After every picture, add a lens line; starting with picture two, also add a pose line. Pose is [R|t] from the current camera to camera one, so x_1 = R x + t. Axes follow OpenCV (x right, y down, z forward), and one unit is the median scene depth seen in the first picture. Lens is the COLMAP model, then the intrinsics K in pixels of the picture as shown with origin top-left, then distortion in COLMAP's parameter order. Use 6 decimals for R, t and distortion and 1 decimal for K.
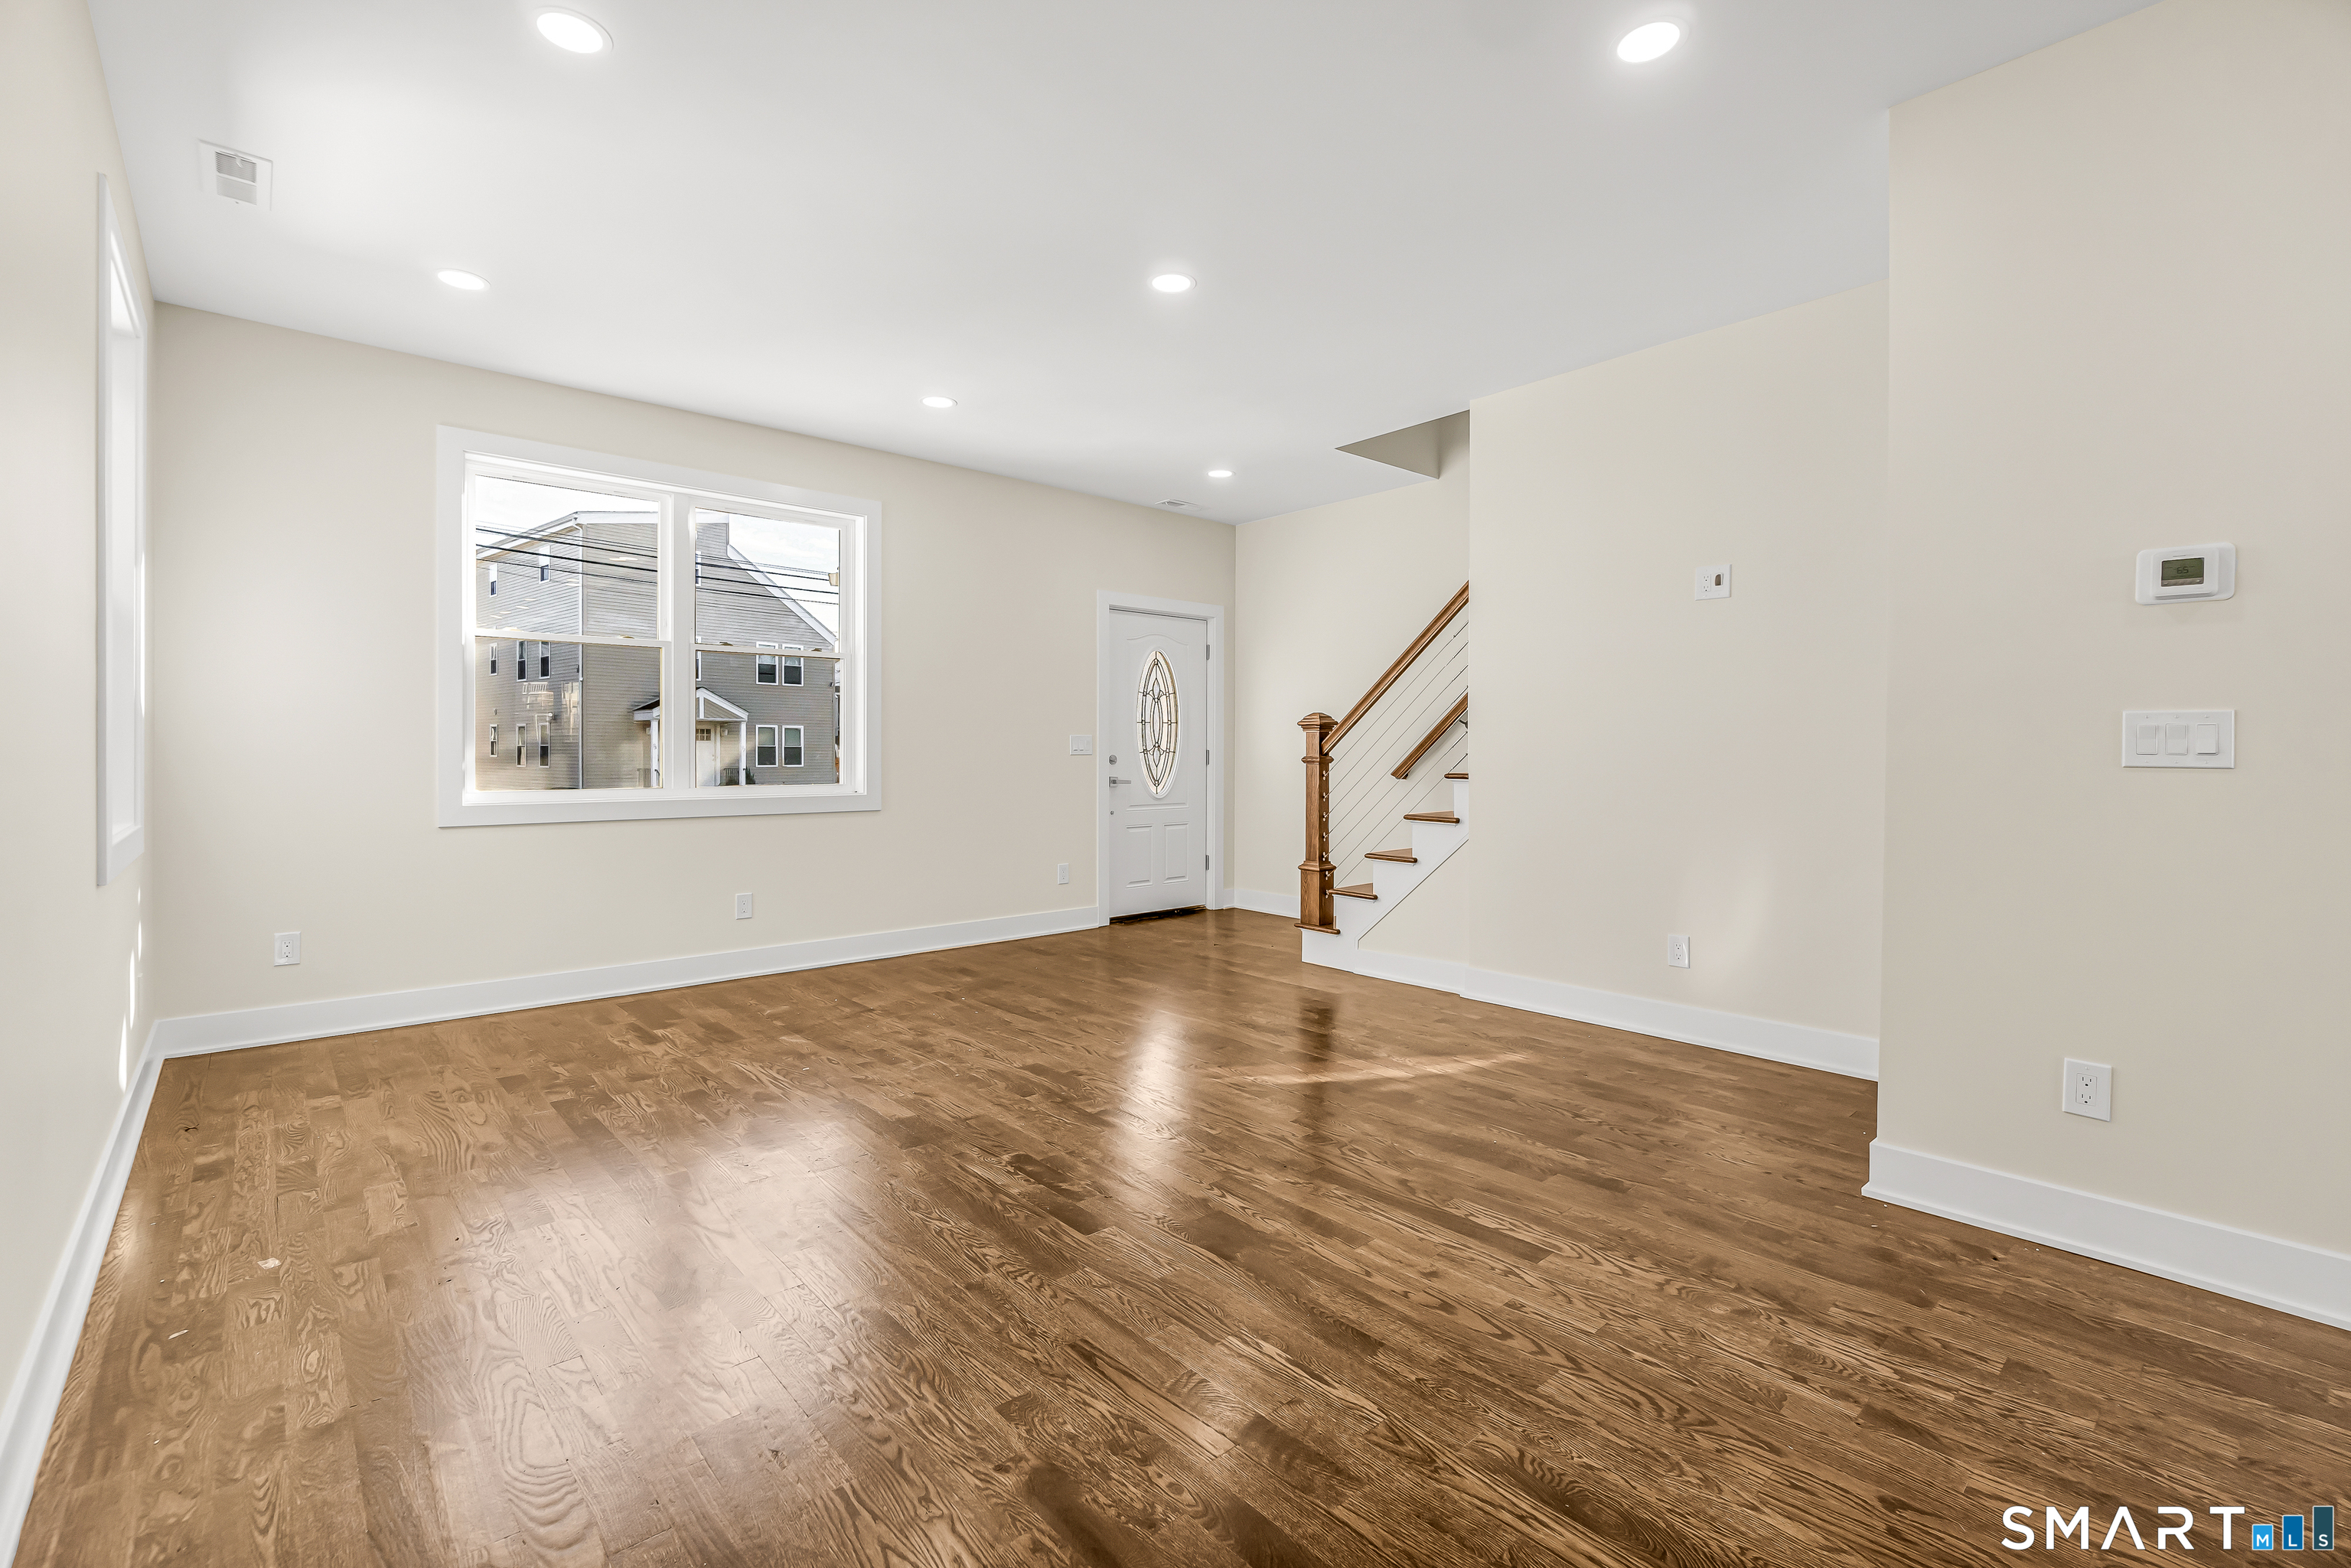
lens RADIAL K [[1019.2, 0, 1182.3], [0, 1019.2, 763.8], [0, 0, 1]] dist [-0.008357, 0.000199]
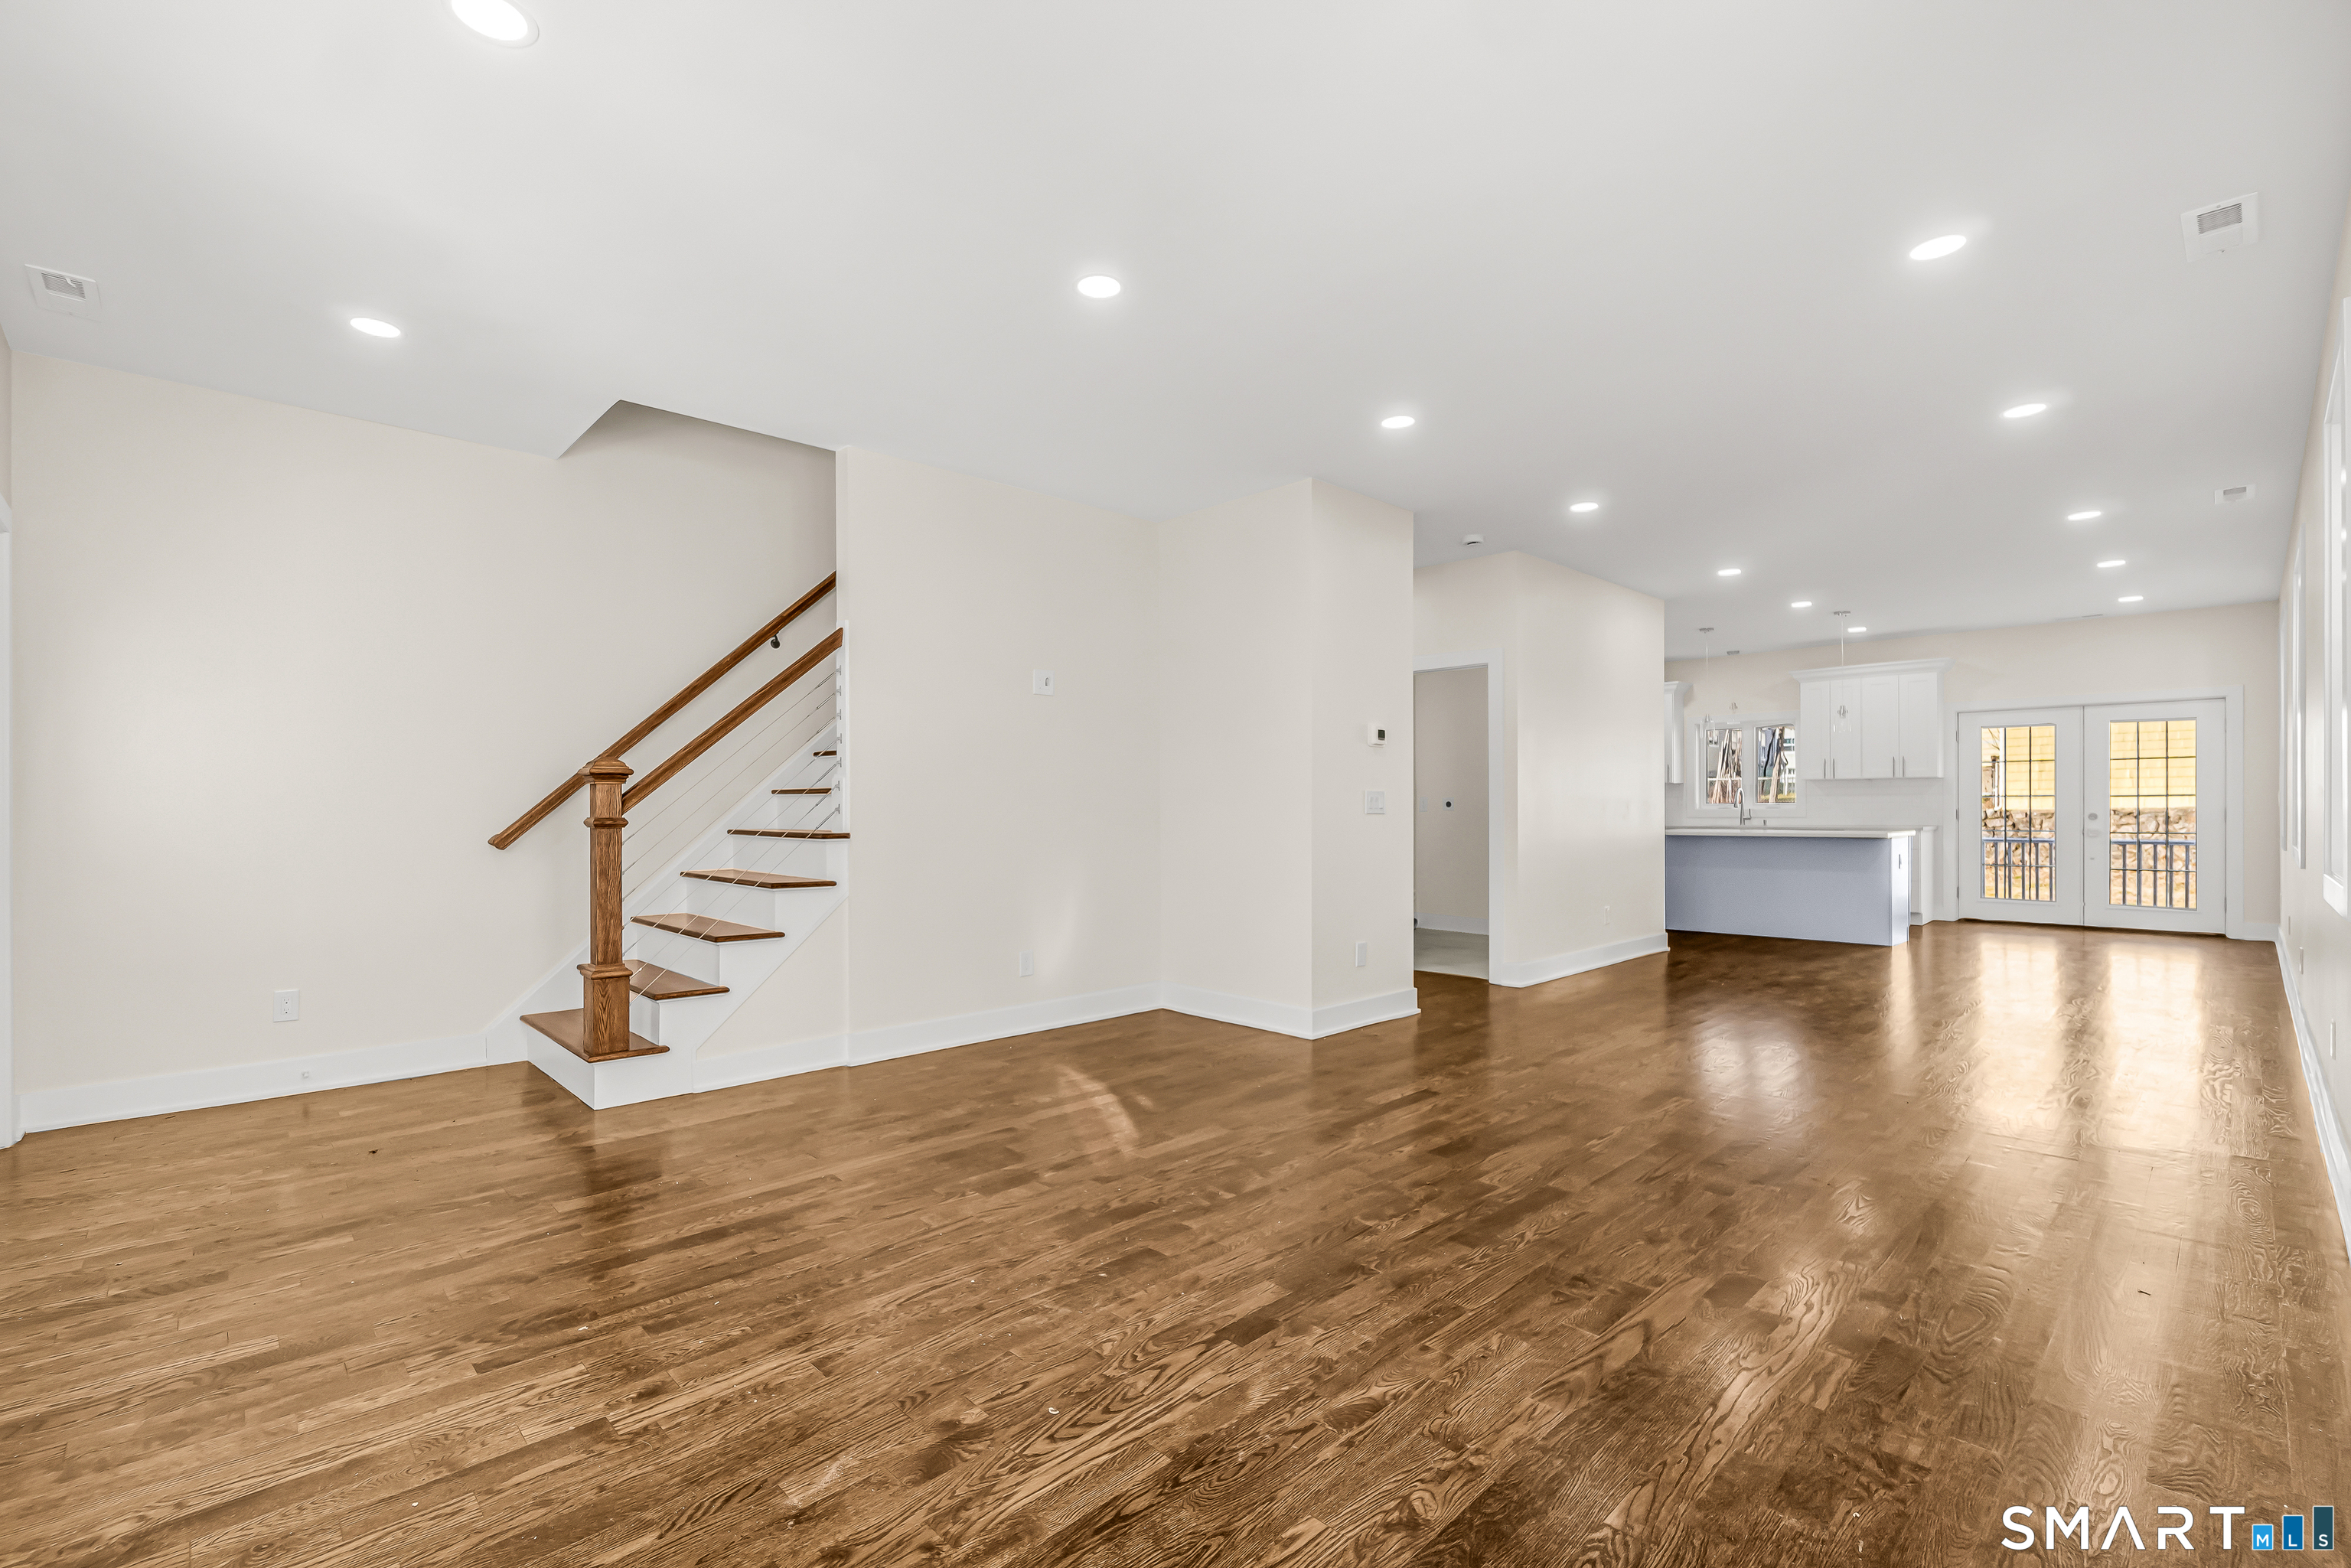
lens RADIAL K [[1019.2, 0, 1158.9], [0, 1019.2, 806.4], [0, 0, 1]] dist [-0.008357, 0.000199]
pose [[-0.017943, 0.000541, 0.999839, -0.683406], [0.014088, 0.999901, -0.000289, -0.010057], [-0.999740, 0.014081, -0.017949, 0.723281]]
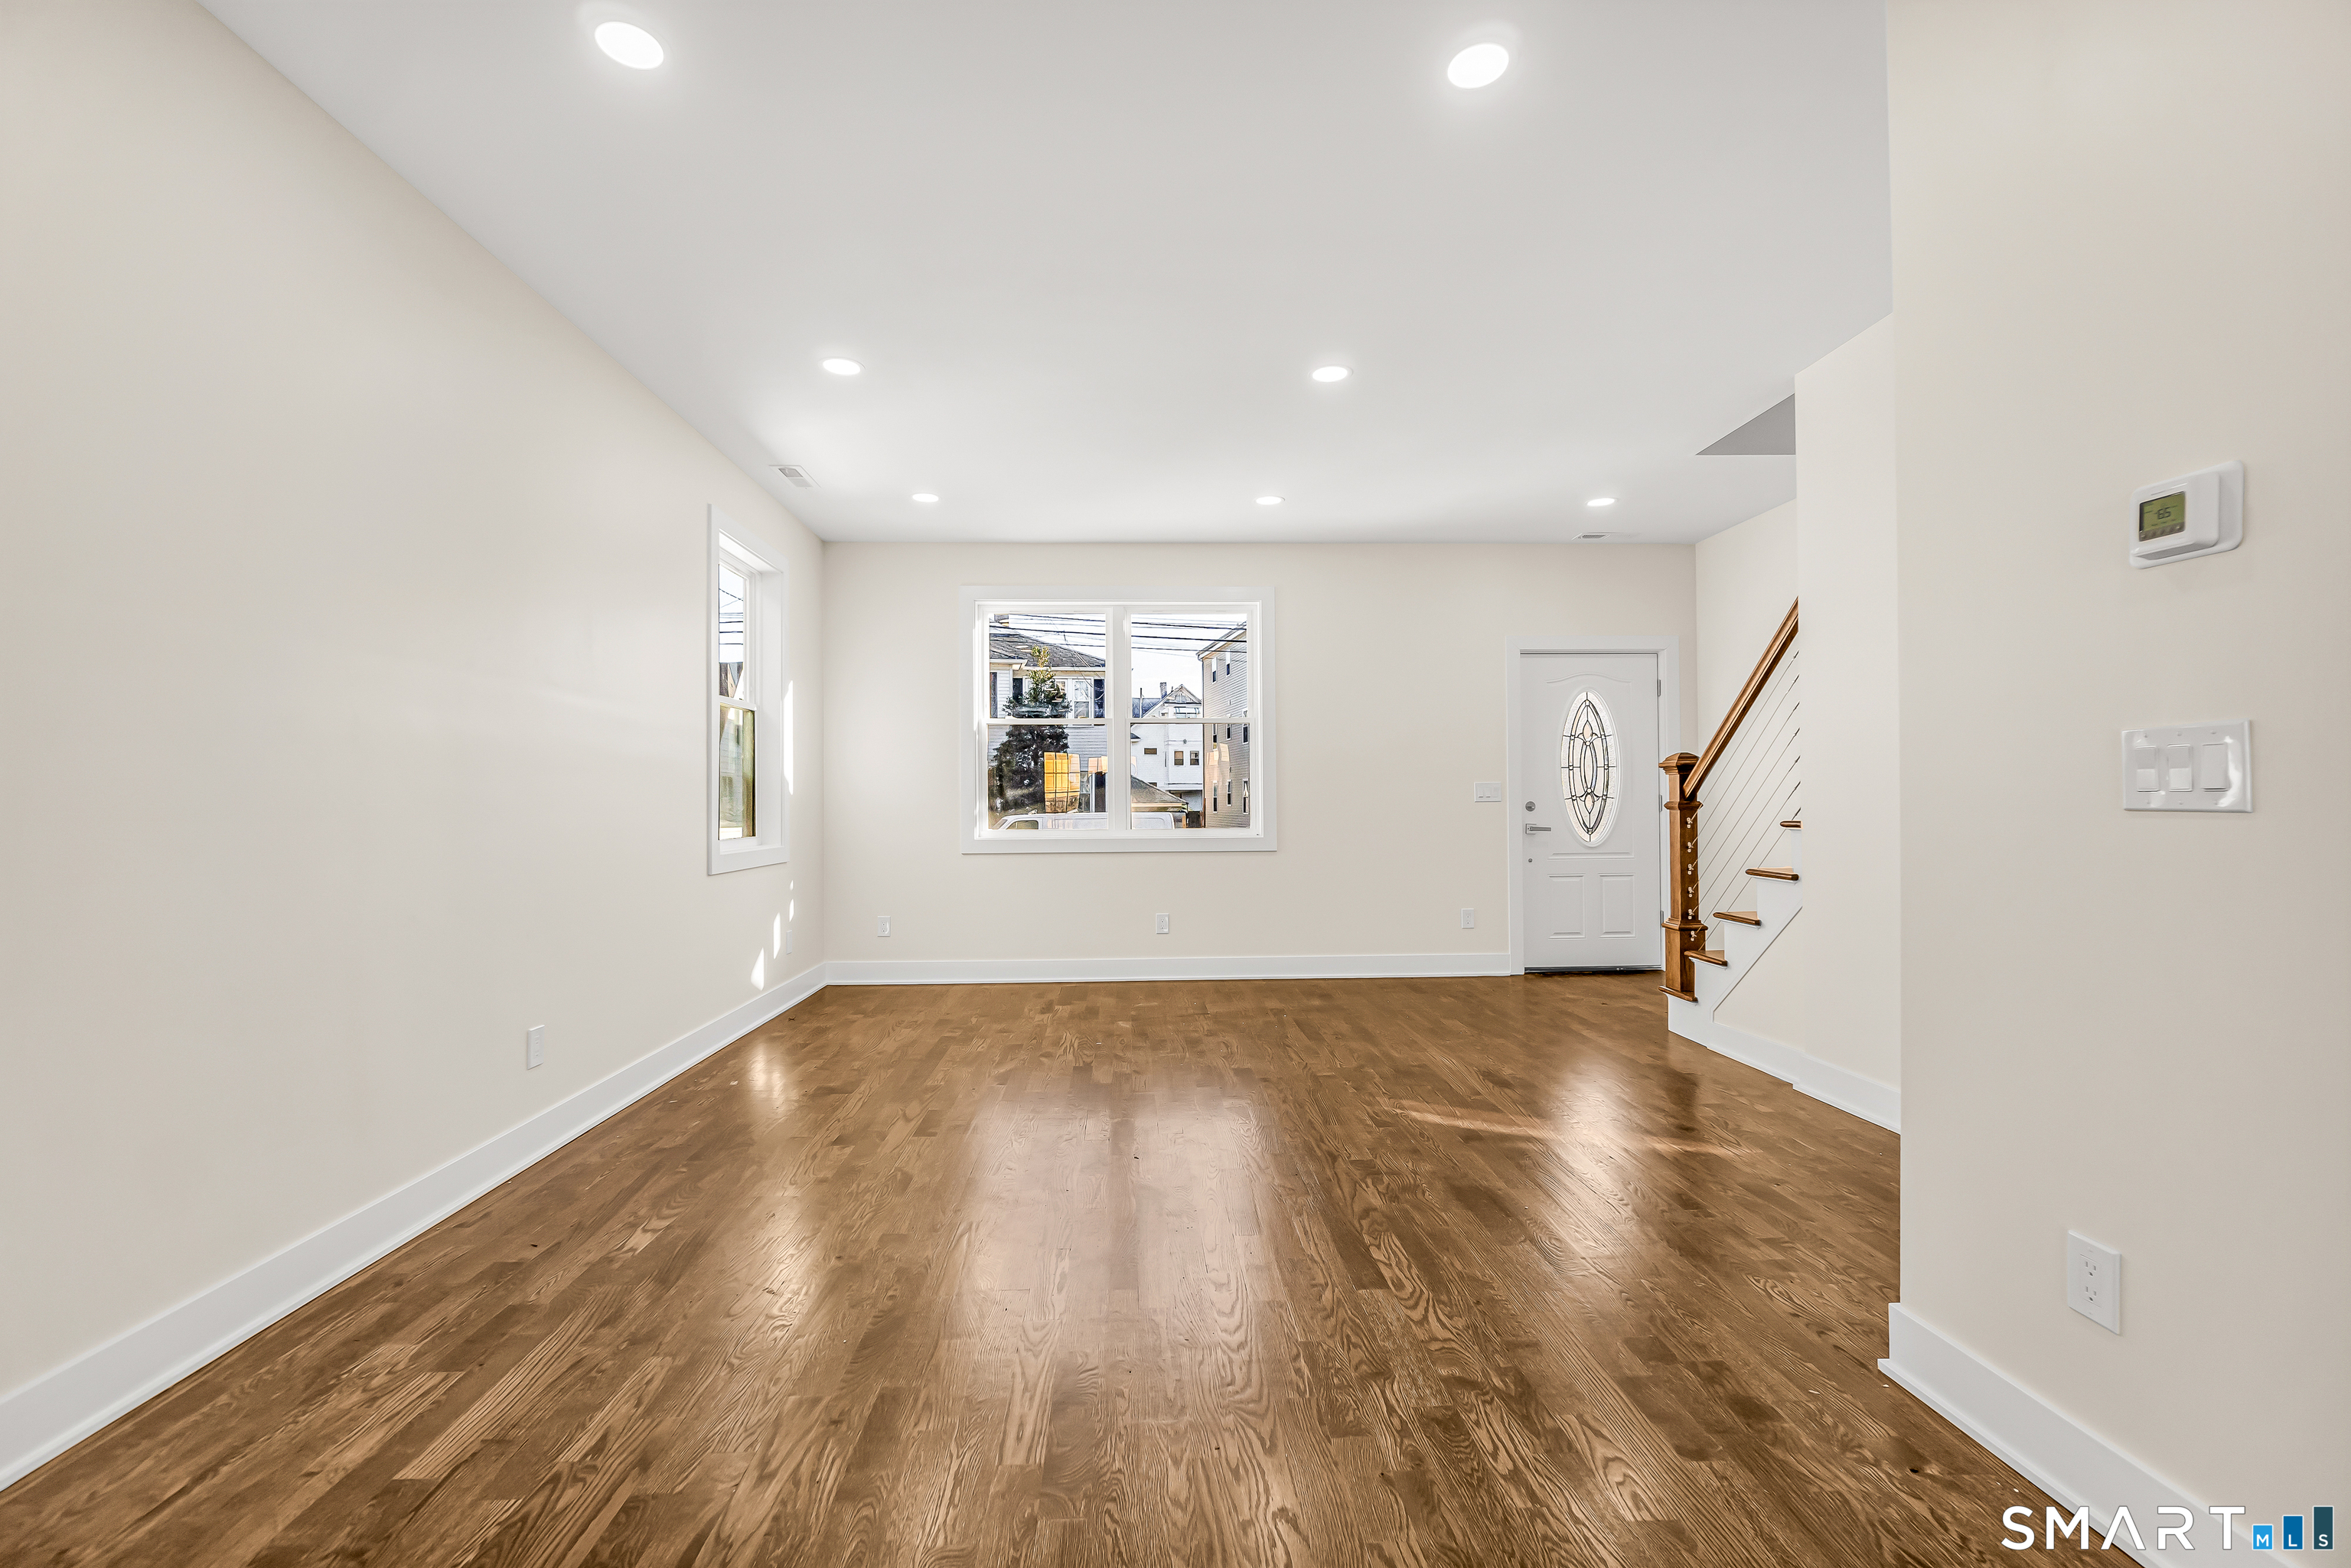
lens RADIAL K [[1019.2, 0, 1175.0], [0, 1019.2, 797.5], [0, 0, 1]] dist [-0.008357, 0.000199]
pose [[0.772387, -0.010519, -0.635065, 0.412688], [0.001616, 0.999892, -0.014596, 0.001612], [0.635150, 0.010247, 0.772321, 0.034876]]
